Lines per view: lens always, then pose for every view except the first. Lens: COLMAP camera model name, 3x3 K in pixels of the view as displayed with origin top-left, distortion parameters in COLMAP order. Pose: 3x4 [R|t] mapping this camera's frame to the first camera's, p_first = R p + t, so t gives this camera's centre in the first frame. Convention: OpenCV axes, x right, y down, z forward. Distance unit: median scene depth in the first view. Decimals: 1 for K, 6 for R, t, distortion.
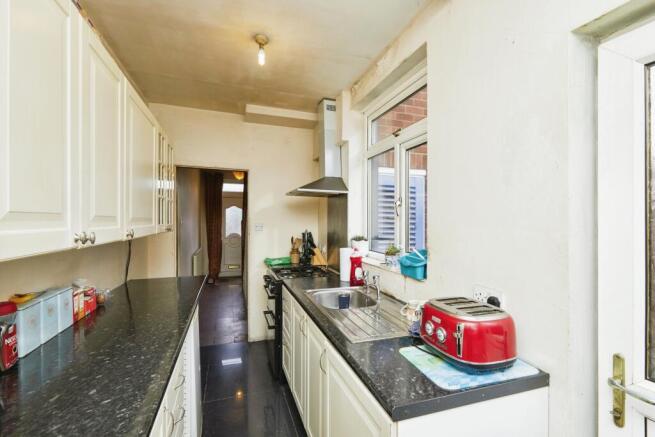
lens RADIAL K [[307.5, 0, 327.5], [0, 307.5, 218.5], [0, 0, 1]] dist [0.000083, 0.000122]
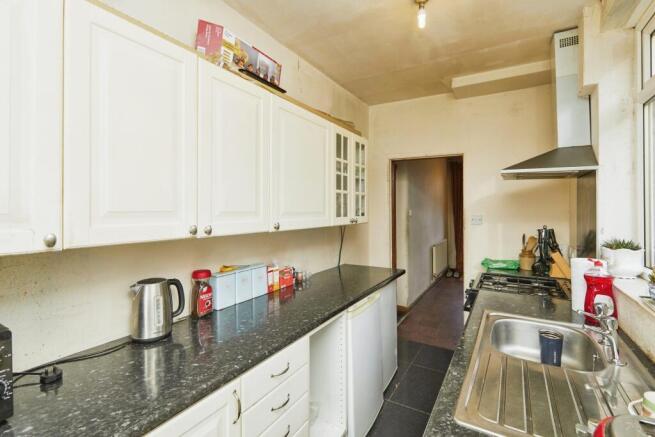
lens RADIAL K [[302.0, 0, 327.7], [0, 302.0, 207.7], [0, 0, 1]] dist [-0.002323, -0.000289]
pose [[0.648070, -0.009209, -0.761525, 0.175894], [0.007608, 0.999955, -0.005618, -0.006334], [0.761543, -0.002153, 0.648111, 0.202181]]
